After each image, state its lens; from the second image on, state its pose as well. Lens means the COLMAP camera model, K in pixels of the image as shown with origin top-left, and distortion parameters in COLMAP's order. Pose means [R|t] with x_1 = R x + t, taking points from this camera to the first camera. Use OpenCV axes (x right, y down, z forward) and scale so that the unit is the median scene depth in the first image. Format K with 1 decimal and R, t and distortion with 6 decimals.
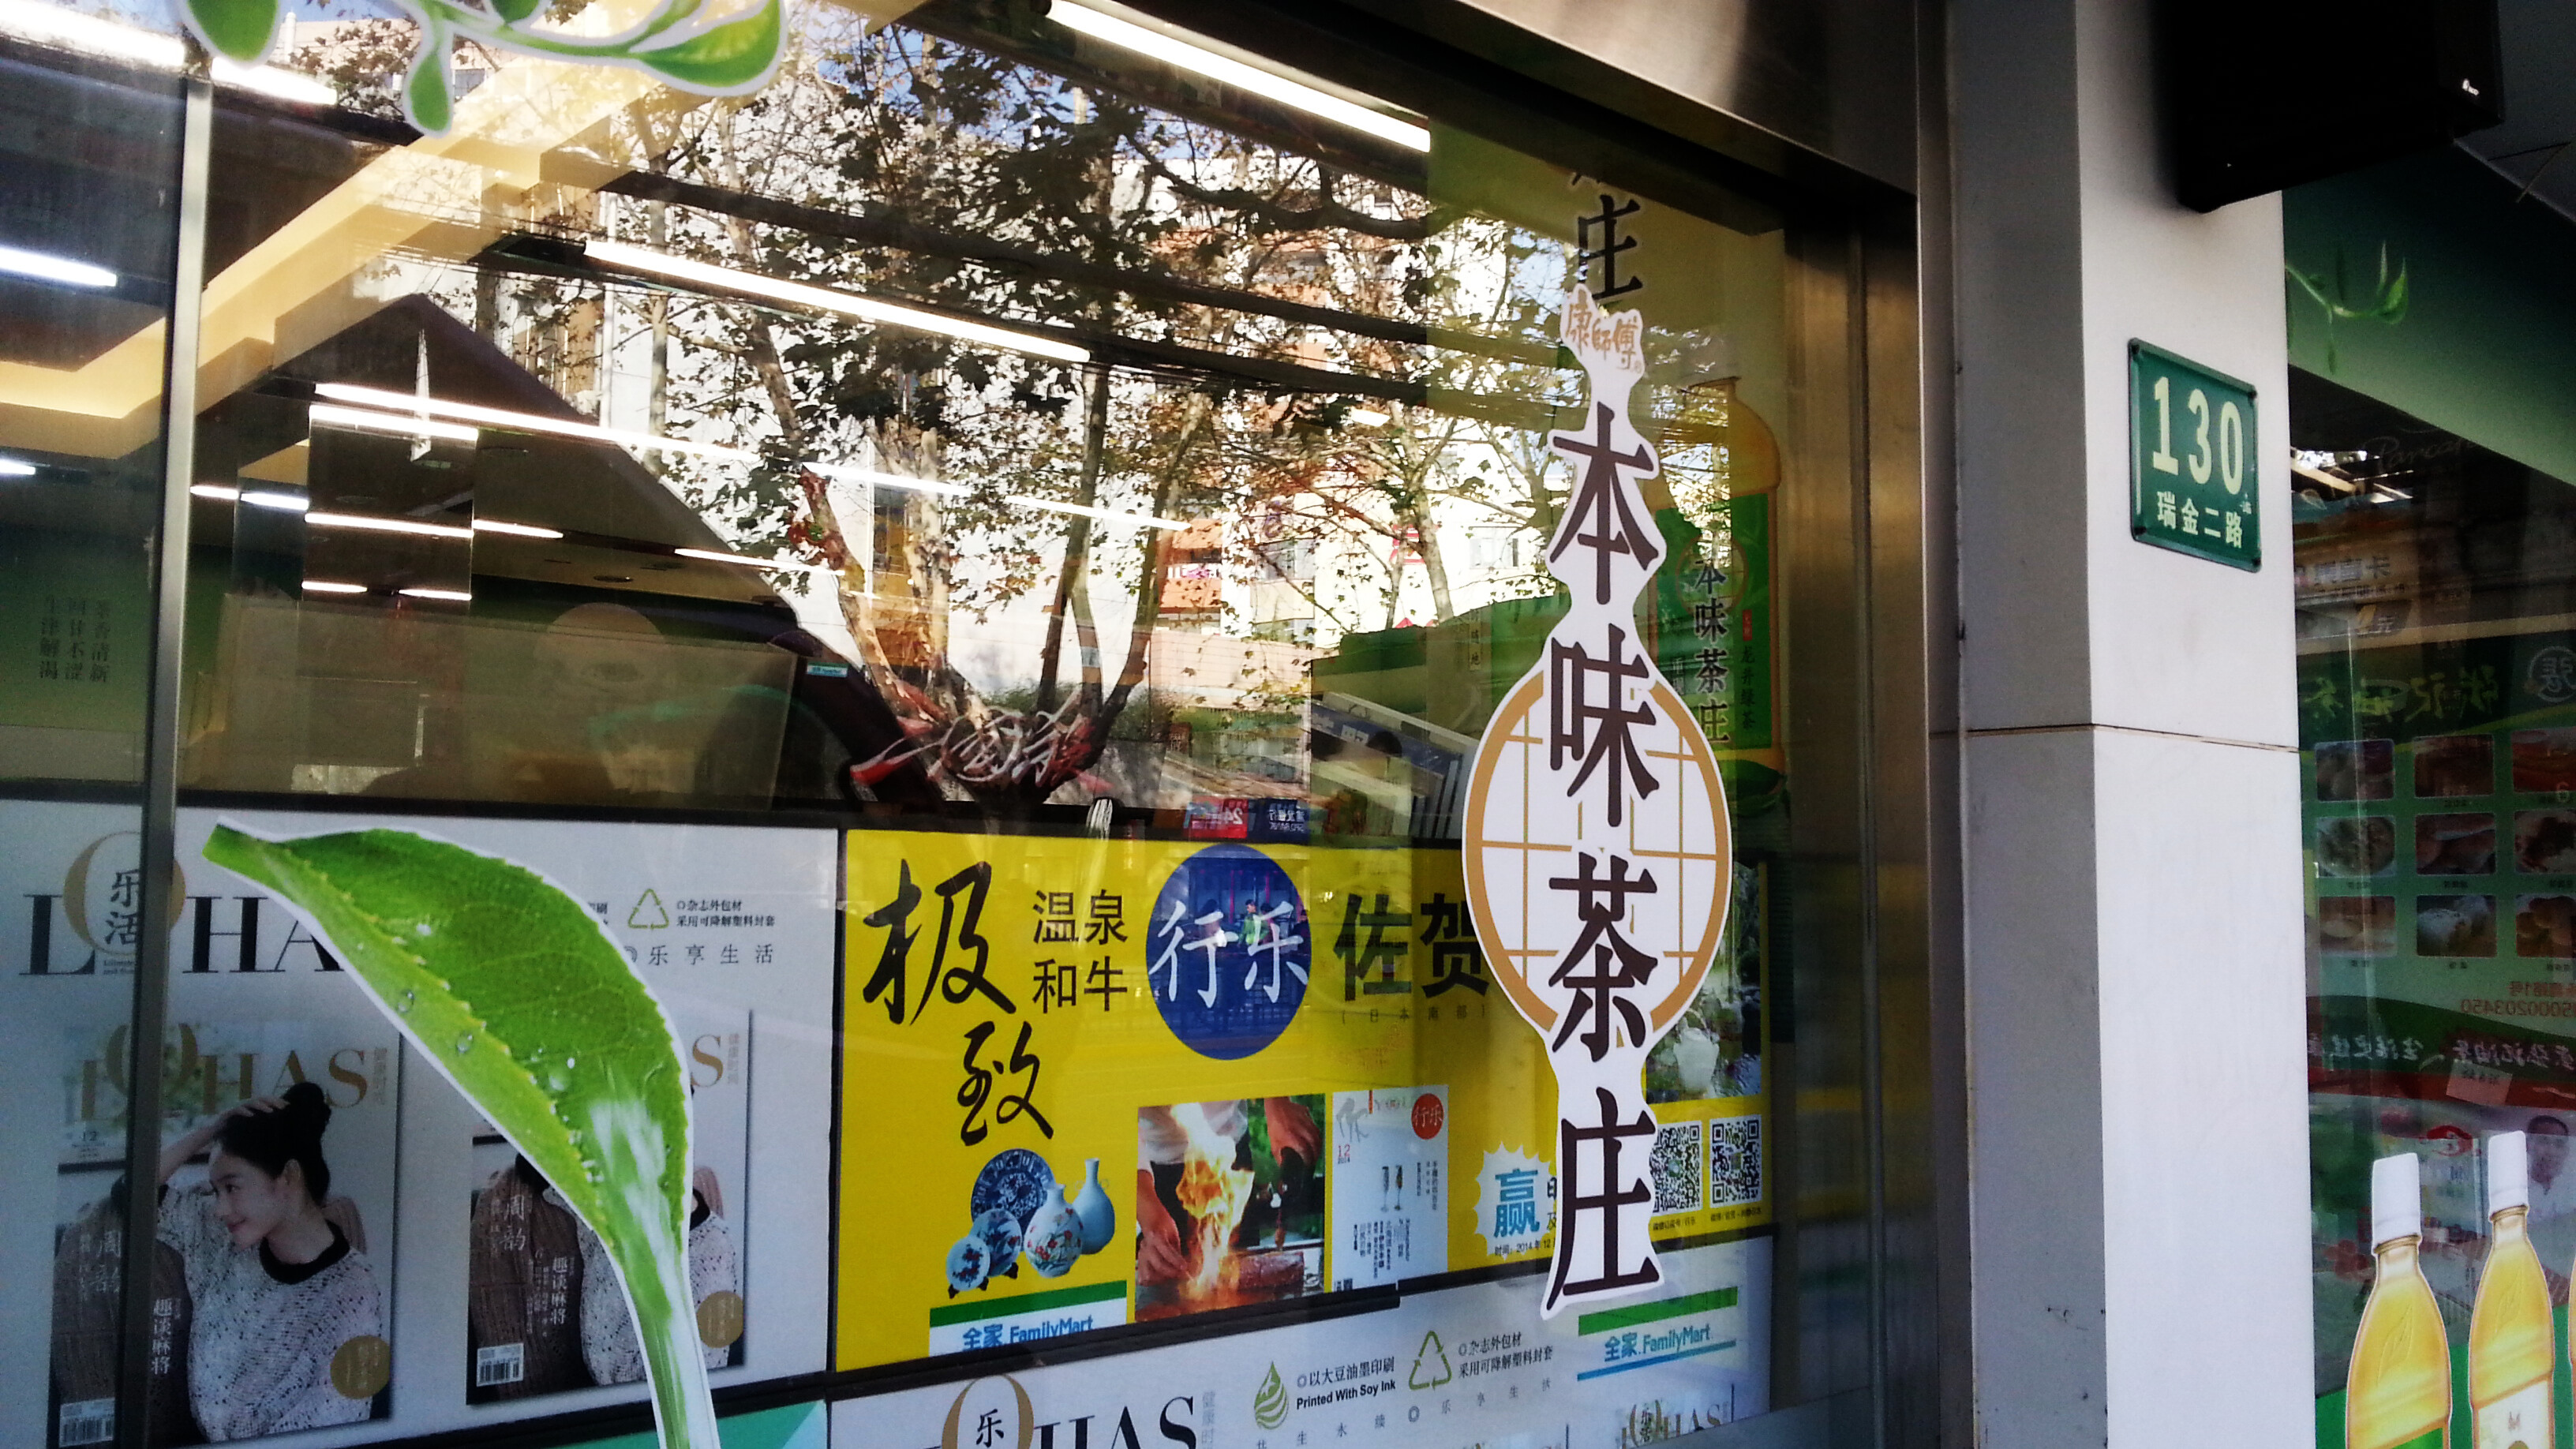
lens RADIAL K [[2112.2, 0, 1282.6], [0, 2112.2, 739.1], [0, 0, 1]] dist [0.012347, 0.004933]
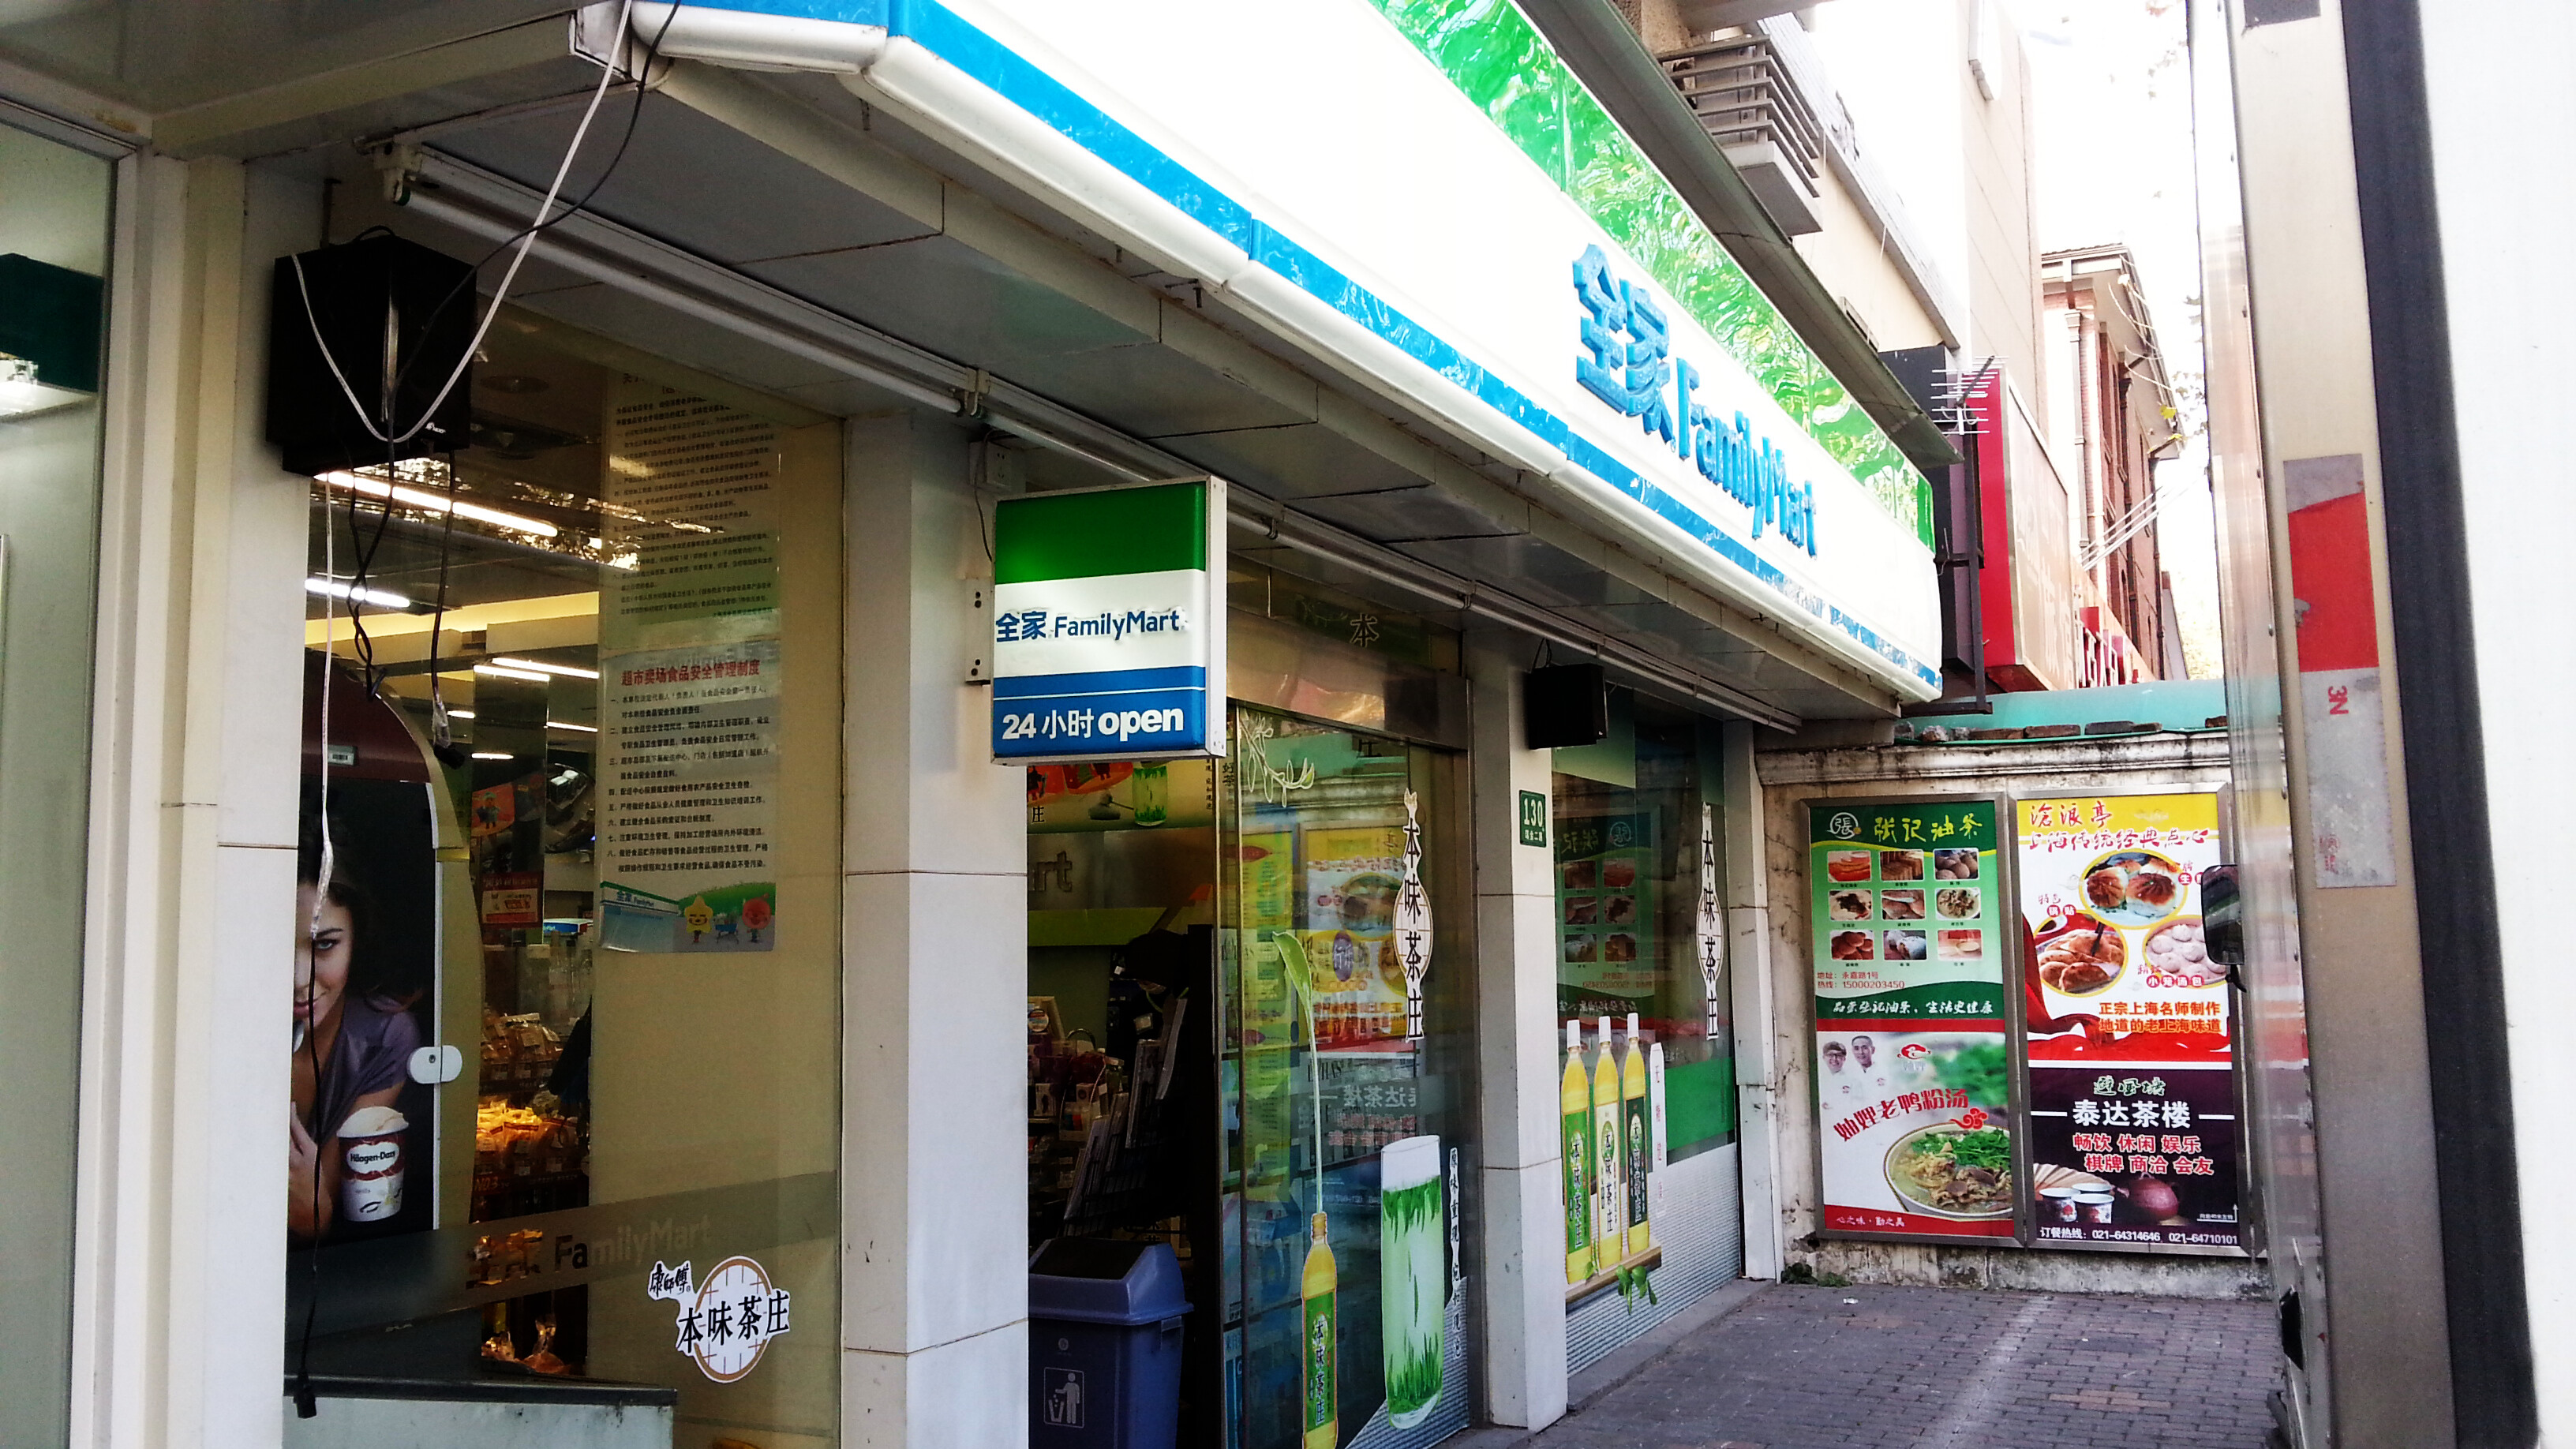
lens RADIAL K [[2112.2, 0, 1288.9], [0, 2112.2, 719.8], [0, 0, 1]] dist [0.012347, 0.004933]
pose [[0.928227, 0.019349, 0.371511, -1.563058], [-0.007725, 0.999434, -0.032750, -0.213512], [-0.371934, 0.027529, 0.927851, -2.648407]]
